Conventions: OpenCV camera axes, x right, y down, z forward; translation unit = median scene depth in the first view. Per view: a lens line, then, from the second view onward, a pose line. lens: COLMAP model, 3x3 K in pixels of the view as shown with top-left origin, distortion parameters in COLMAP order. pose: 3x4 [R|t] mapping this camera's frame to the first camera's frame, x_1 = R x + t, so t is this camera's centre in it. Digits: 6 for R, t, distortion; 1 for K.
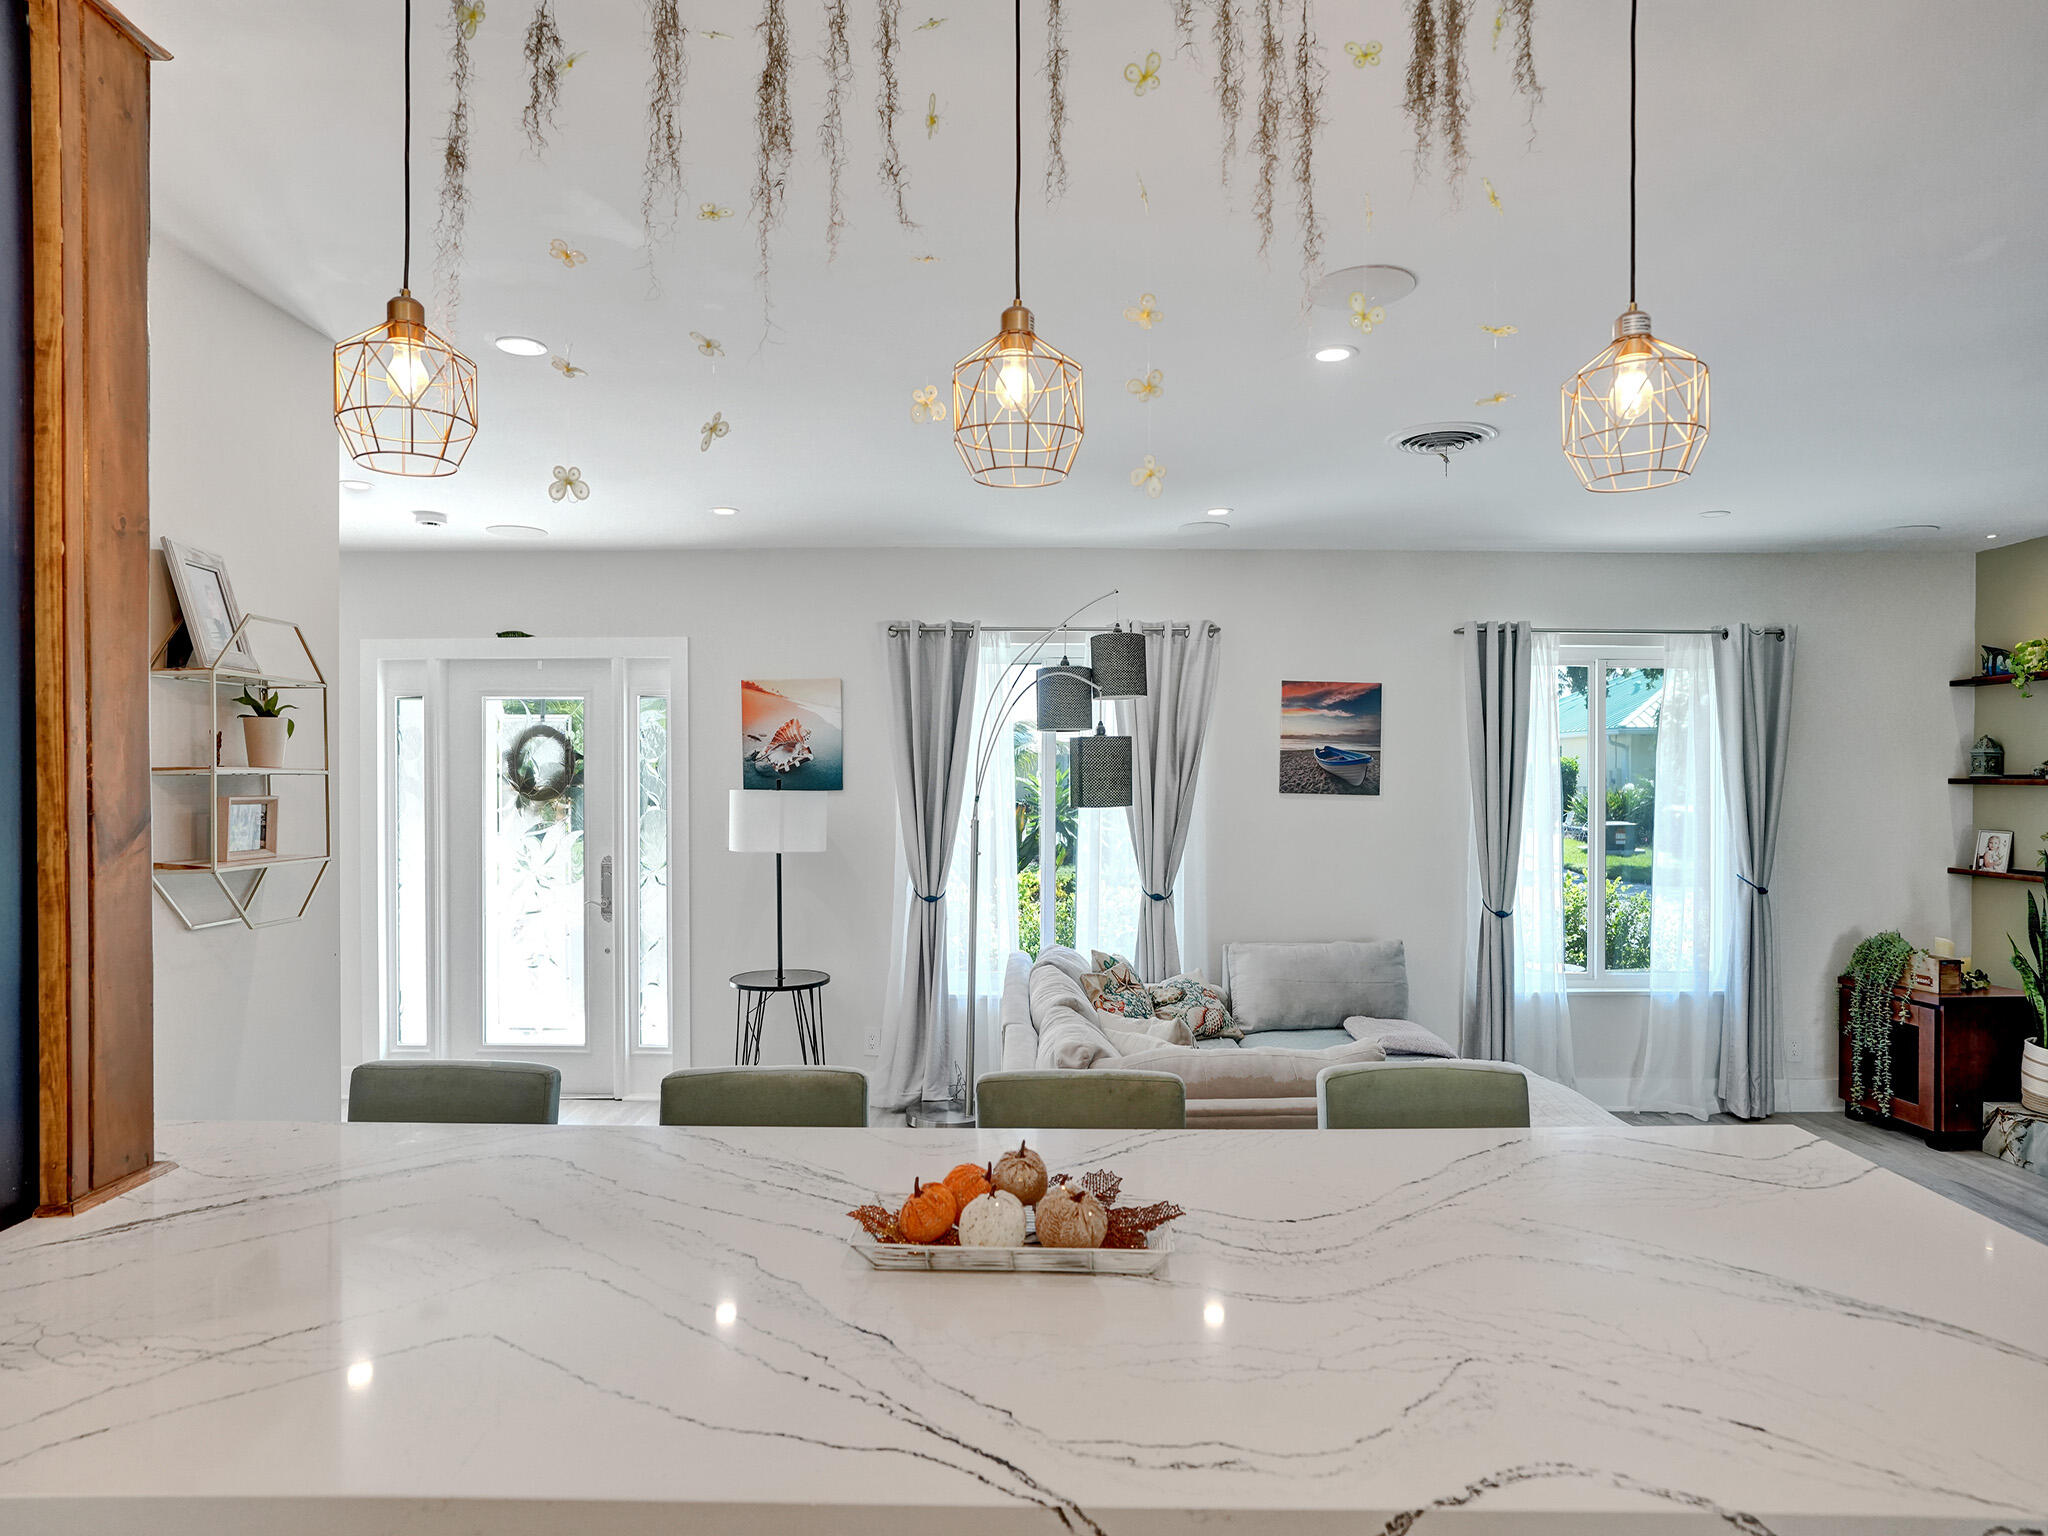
lens RADIAL K [[1209.3, 0, 1040.7], [0, 1209.3, 781.7], [0, 0, 1]] dist [-0.016796, 0.003502]
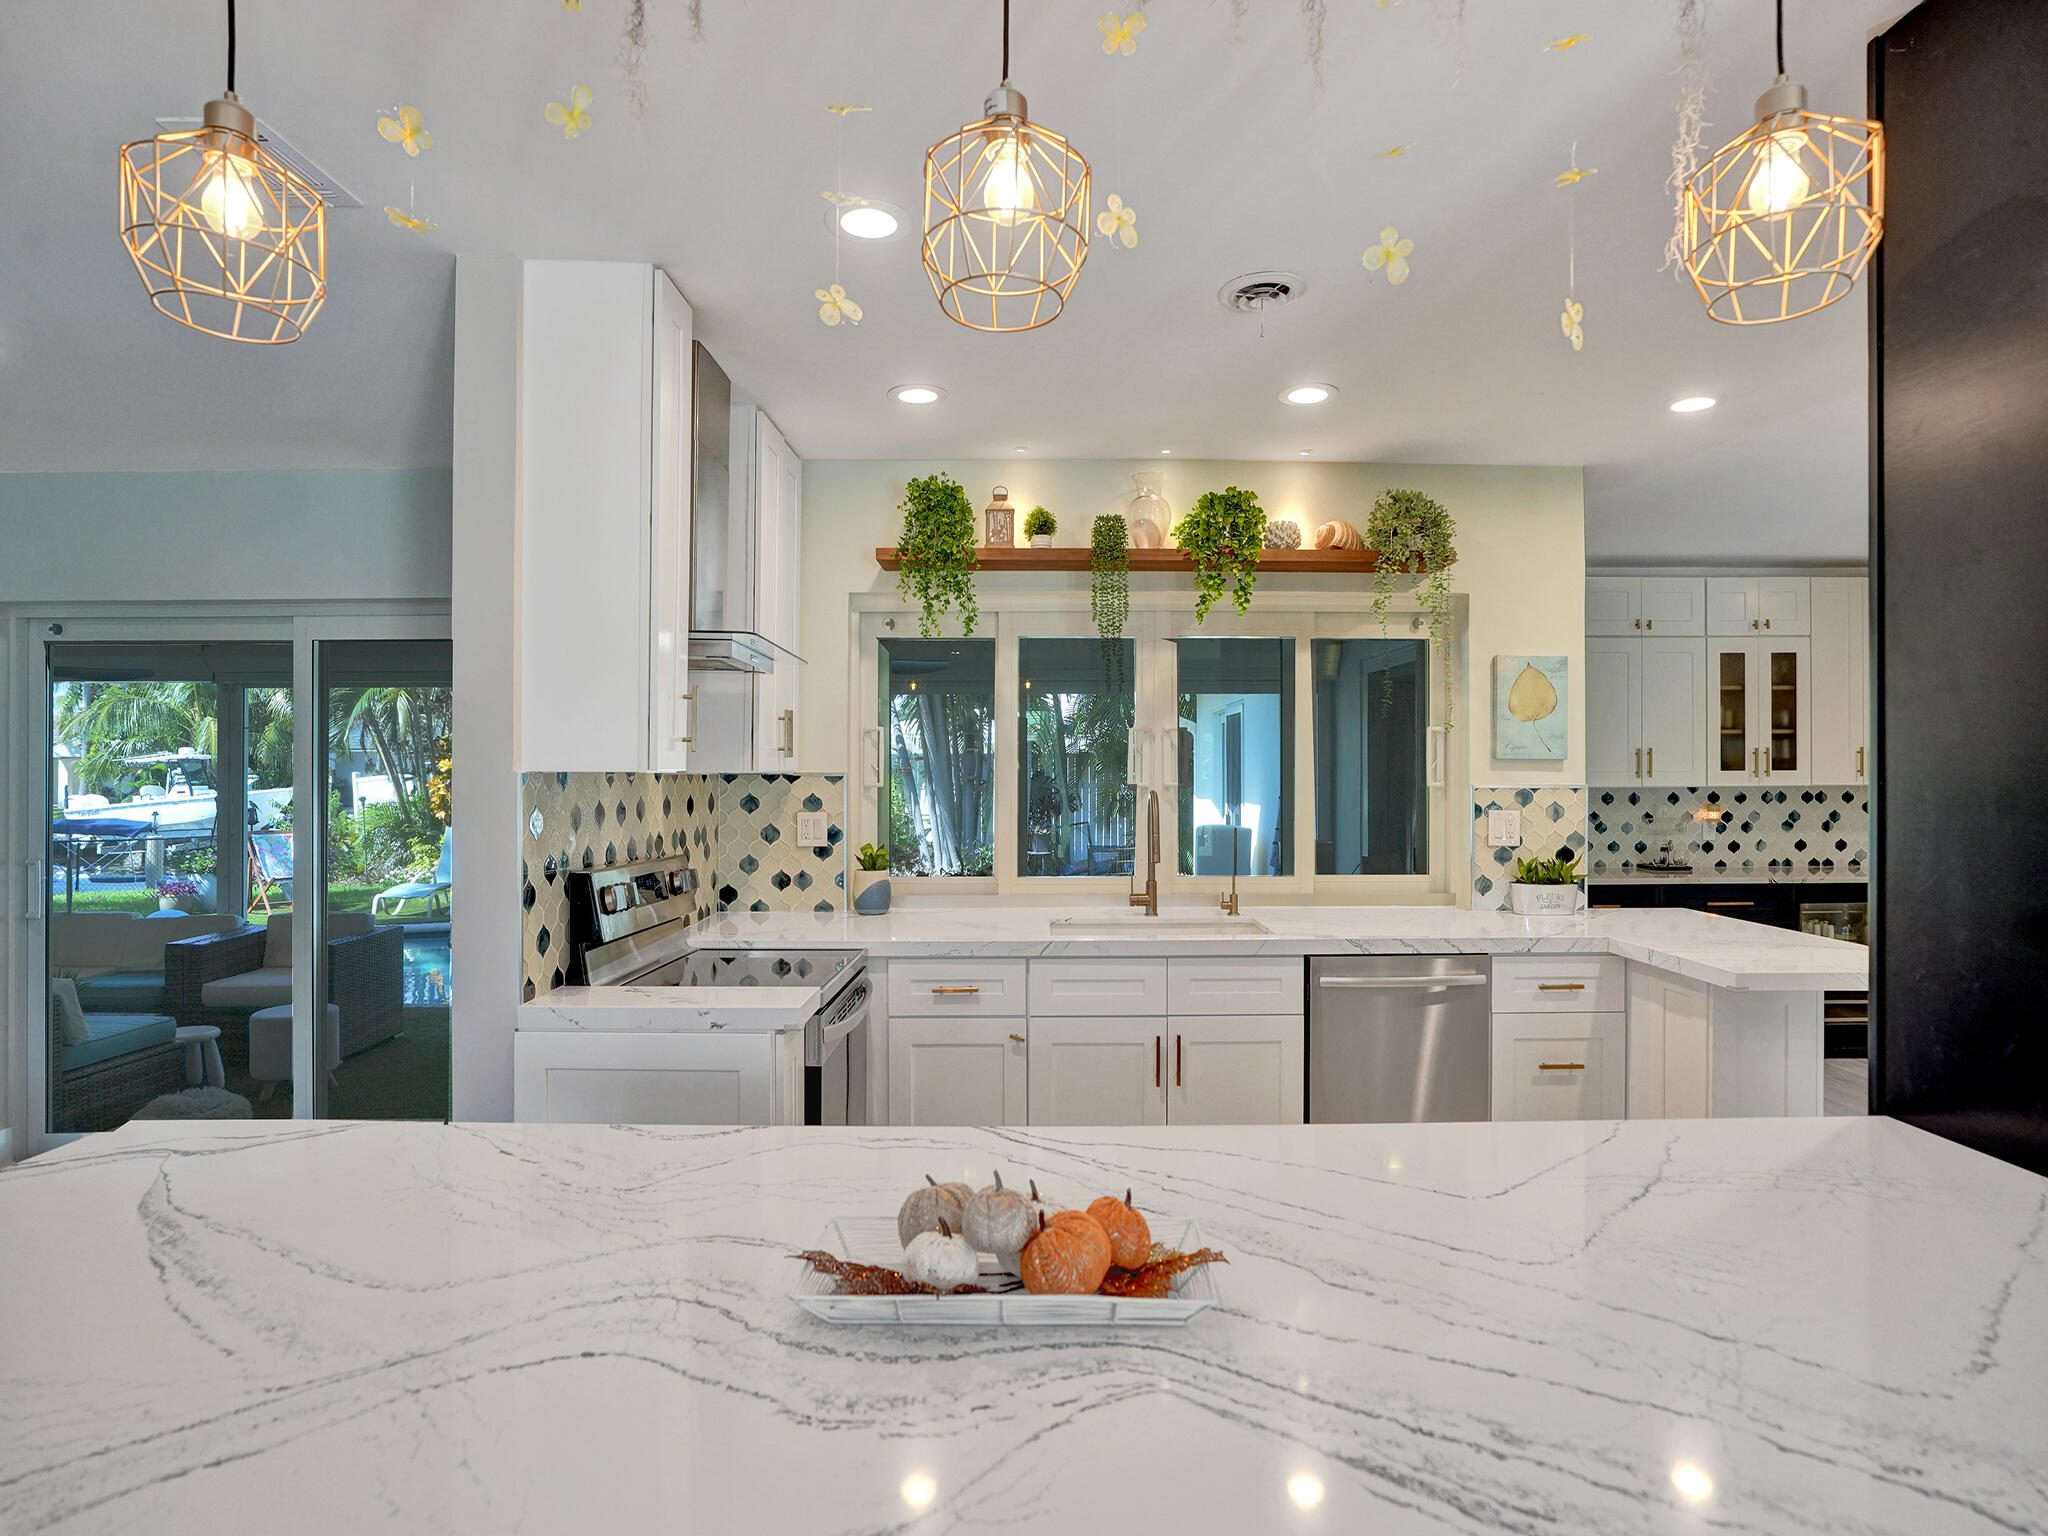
lens RADIAL K [[1065.6, 0, 1025.8], [0, 1065.6, 768.6], [0, 0, 1]] dist [-0.031512, 0.010339]
pose [[-0.999994, -0.003317, -0.000863, -0.008482], [-0.003322, 0.999978, 0.005687, 0.011823], [0.000844, 0.005690, -0.999983, 0.460751]]
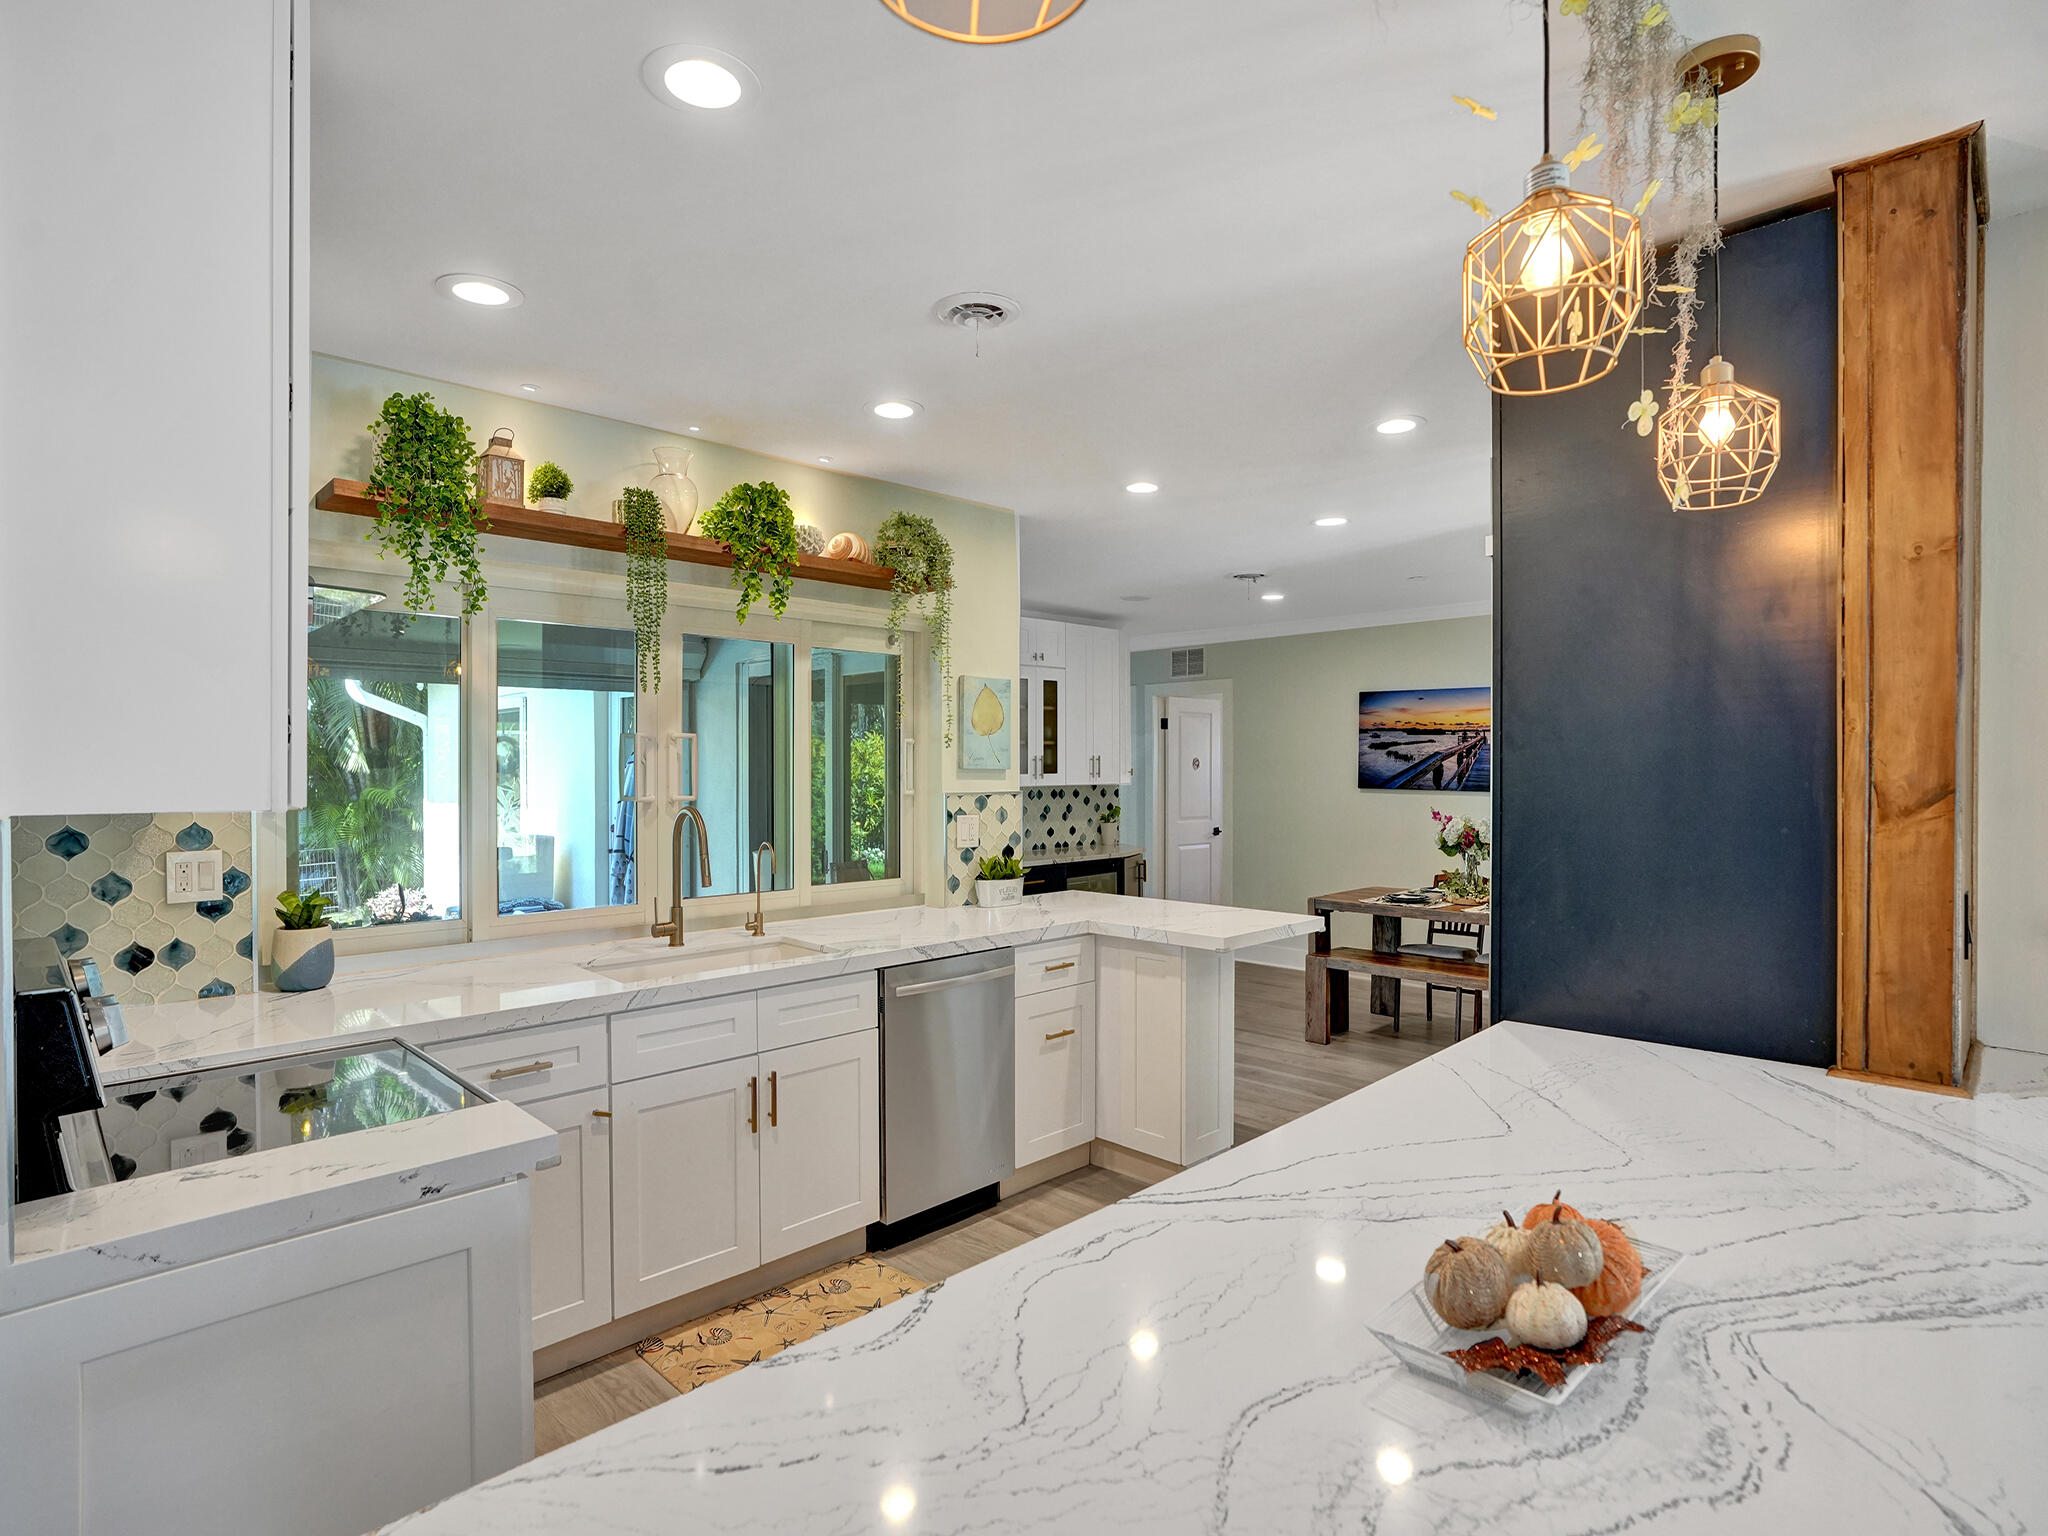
lens RADIAL K [[1065.6, 0, 1014.9], [0, 1065.6, 766.9], [0, 0, 1]] dist [-0.031512, 0.010339]
pose [[-0.713313, -0.001768, -0.700843, 0.200139], [-0.007326, 0.999961, 0.004934, 0.002687], [0.700807, 0.008654, -0.713298, 0.344453]]
